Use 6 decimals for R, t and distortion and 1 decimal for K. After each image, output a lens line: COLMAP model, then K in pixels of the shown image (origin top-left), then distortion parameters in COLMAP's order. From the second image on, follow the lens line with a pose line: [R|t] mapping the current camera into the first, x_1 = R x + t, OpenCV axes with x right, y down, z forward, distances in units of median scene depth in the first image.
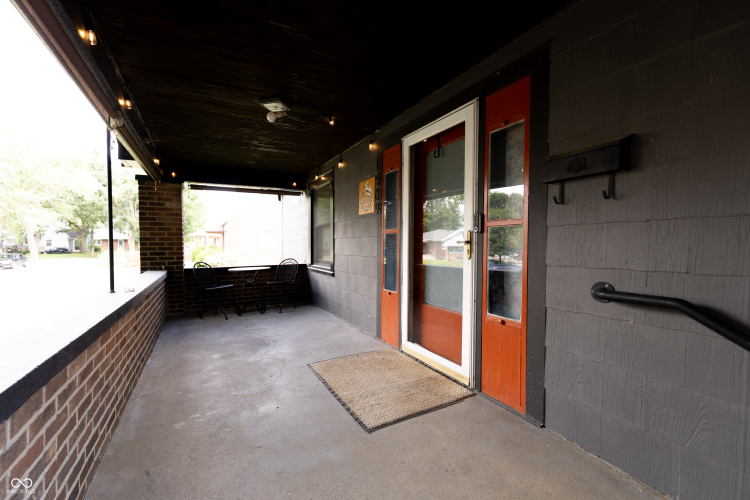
lens RADIAL K [[332.8, 0, 373.9], [0, 332.8, 253.6], [0, 0, 1]] dist [0.001603, 0.000337]
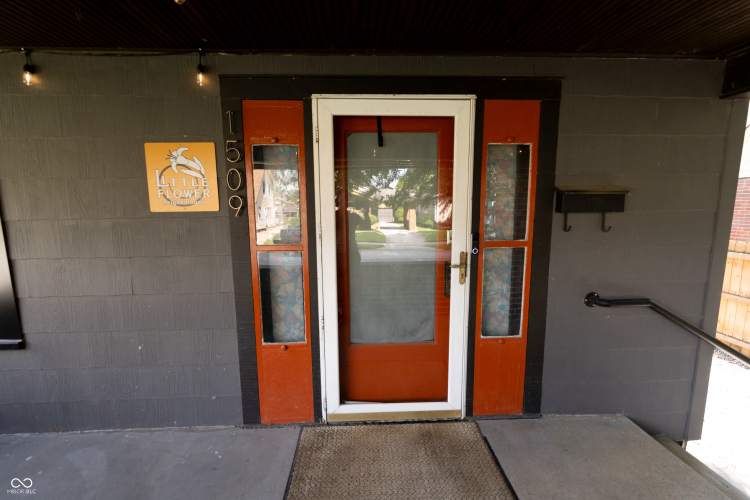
lens RADIAL K [[318.2, 0, 372.1], [0, 318.2, 251.6], [0, 0, 1]] dist [-0.001075, -0.000151]
pose [[0.422000, -0.126378, 0.897744, -0.529269], [0.029692, 0.991632, 0.125637, -0.170849], [-0.906109, -0.026363, 0.422221, 0.820694]]
